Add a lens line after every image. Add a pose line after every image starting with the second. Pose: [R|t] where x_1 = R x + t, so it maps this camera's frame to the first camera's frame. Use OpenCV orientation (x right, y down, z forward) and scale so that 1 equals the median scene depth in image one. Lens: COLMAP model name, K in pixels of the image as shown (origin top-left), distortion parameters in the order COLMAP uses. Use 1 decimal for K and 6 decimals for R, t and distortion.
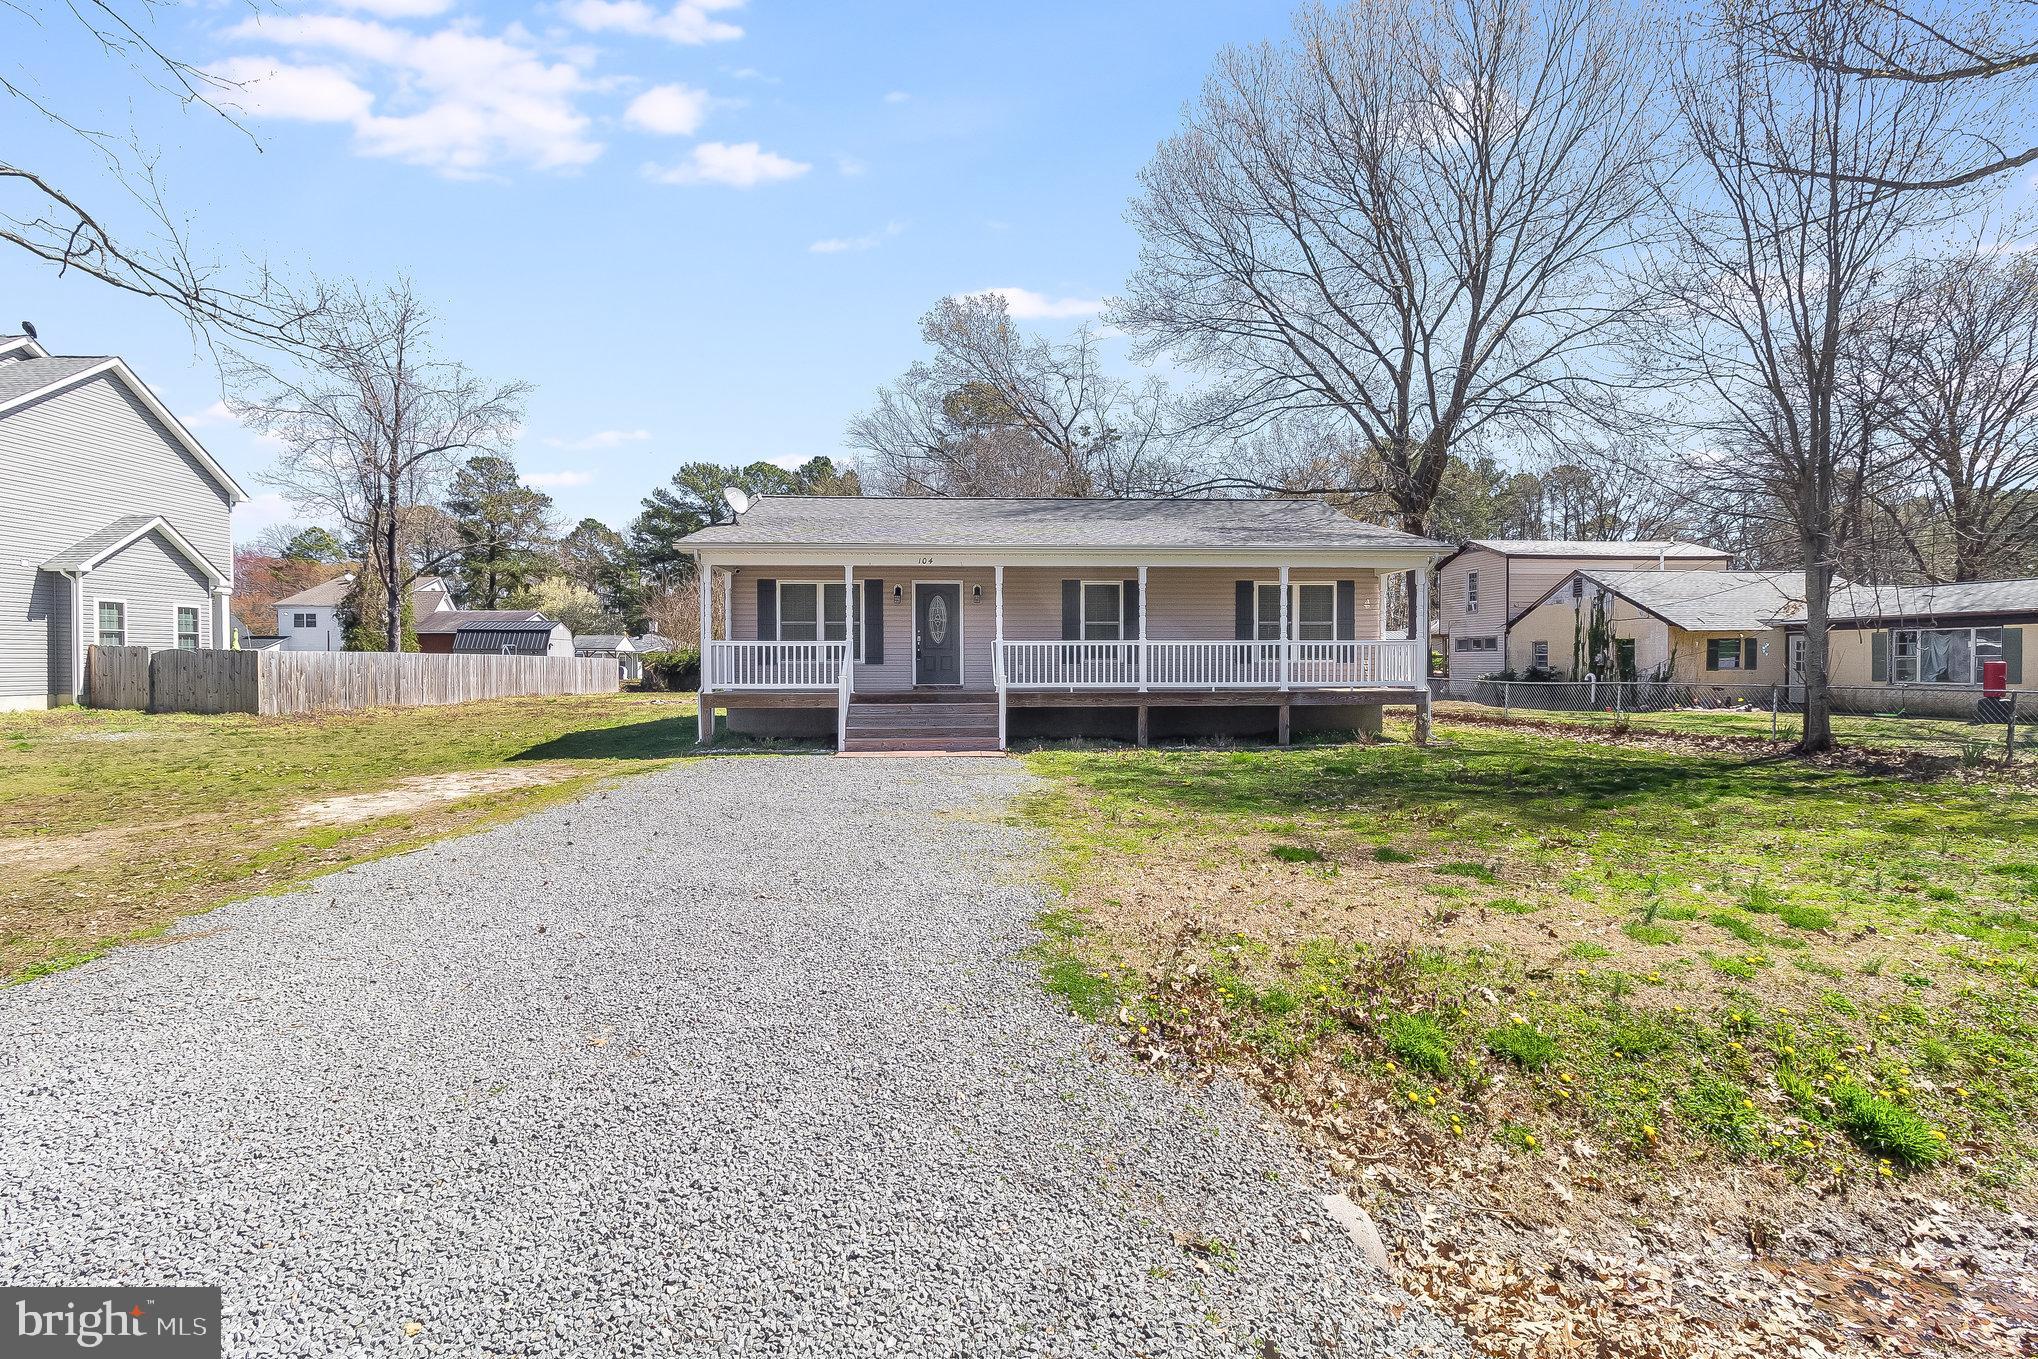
lens RADIAL K [[950.0, 0, 1020.0], [0, 950.0, 671.1], [0, 0, 1]] dist [0.005807, 0.000741]
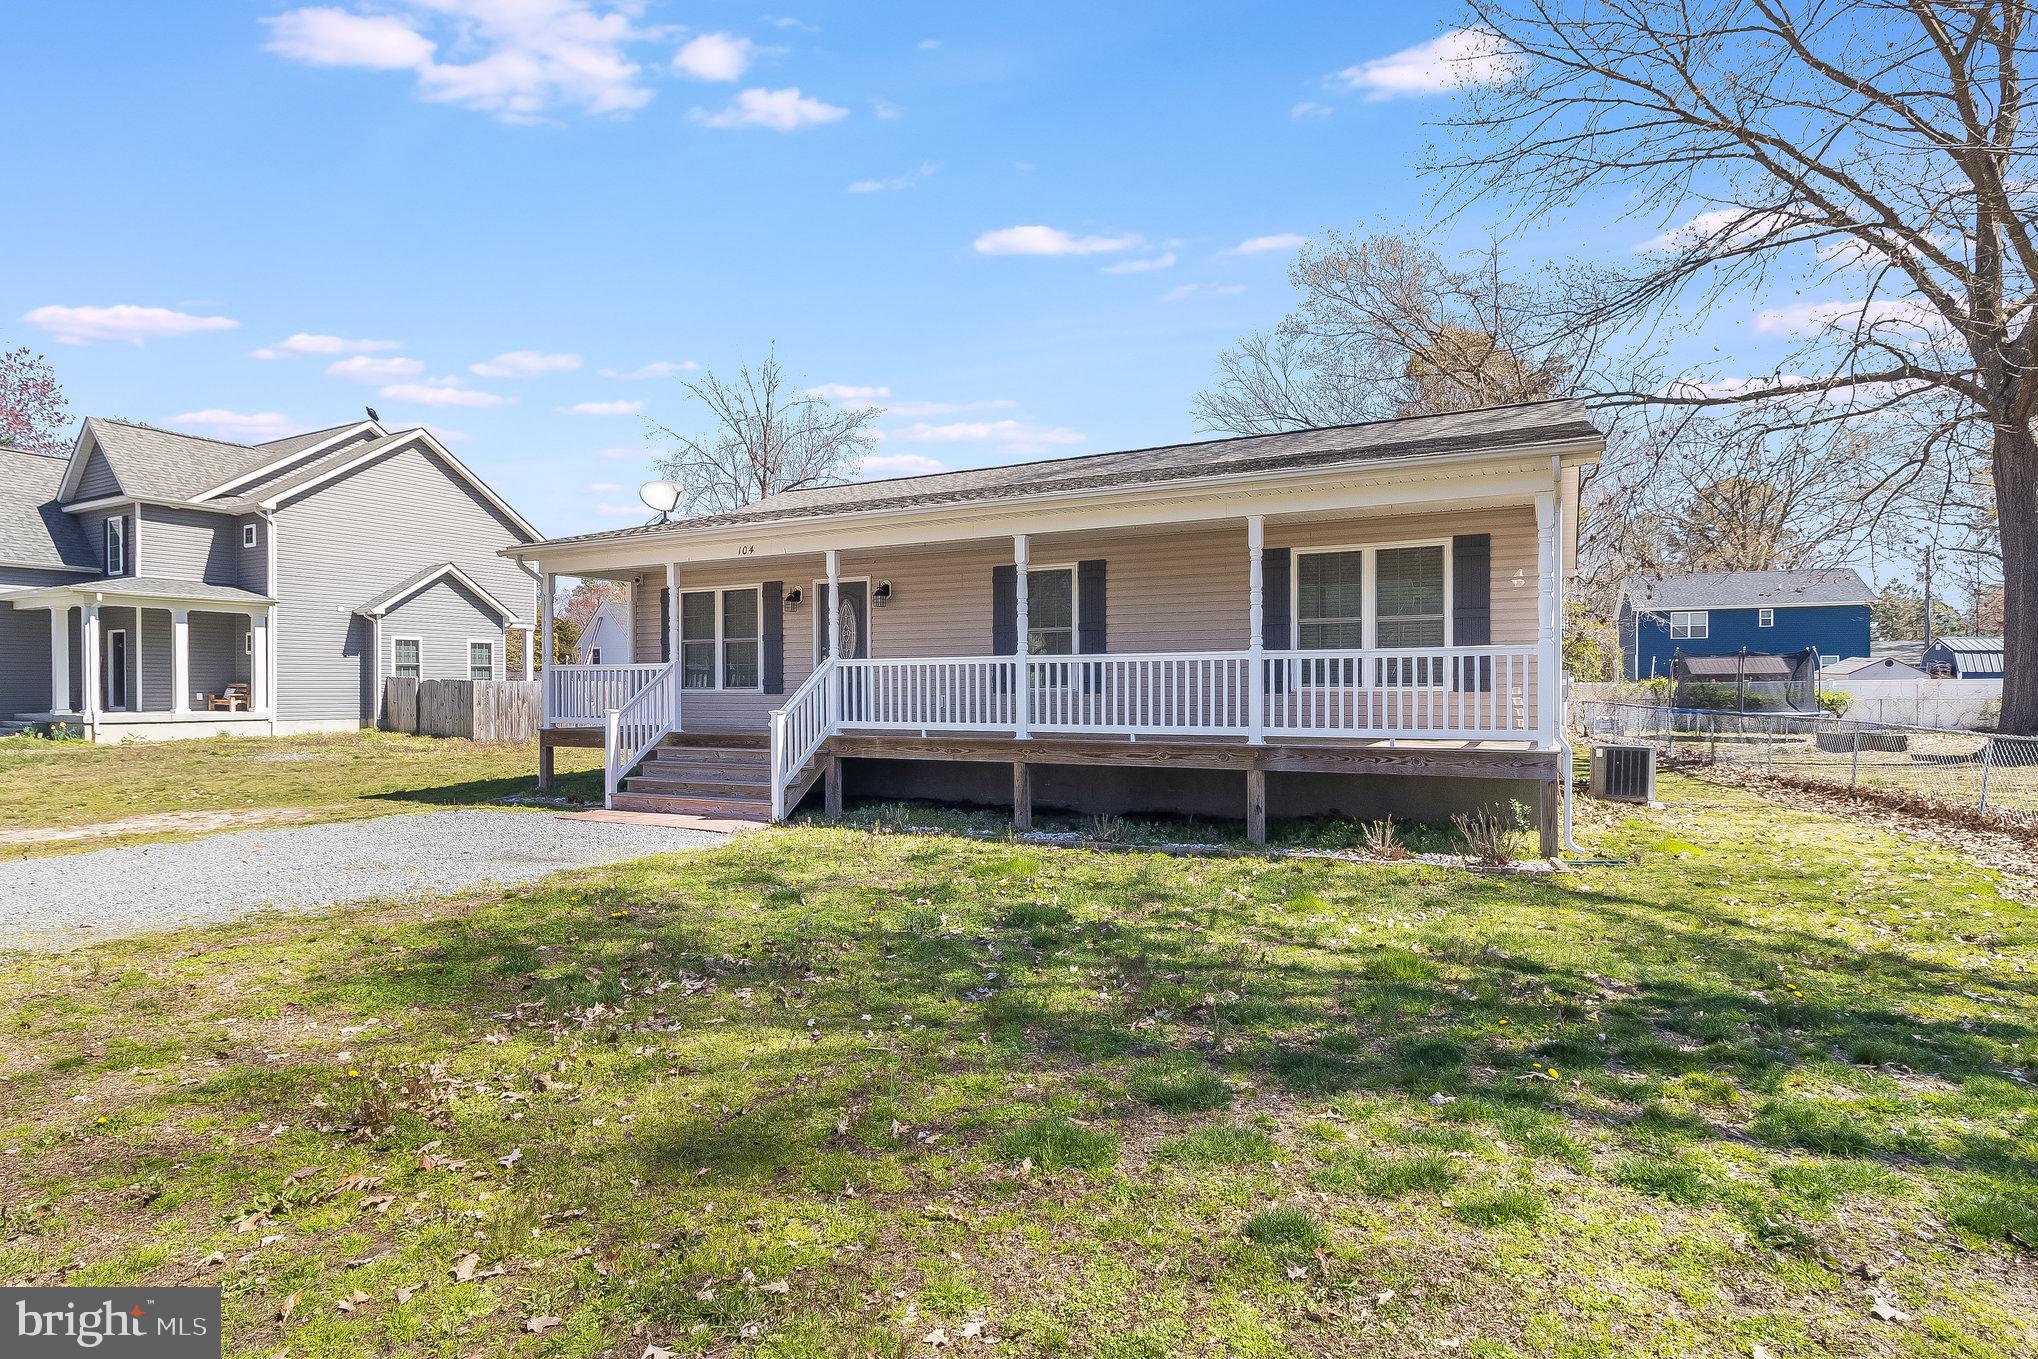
lens RADIAL K [[1035.5, 0, 1020.6], [0, 1035.5, 695.3], [0, 0, 1]] dist [0.007723, 0.000608]
pose [[0.856214, 0.000581, -0.516620, 0.423809], [-0.002413, 0.999993, -0.002875, -0.003949], [0.516615, 0.003708, 0.856210, 0.390210]]
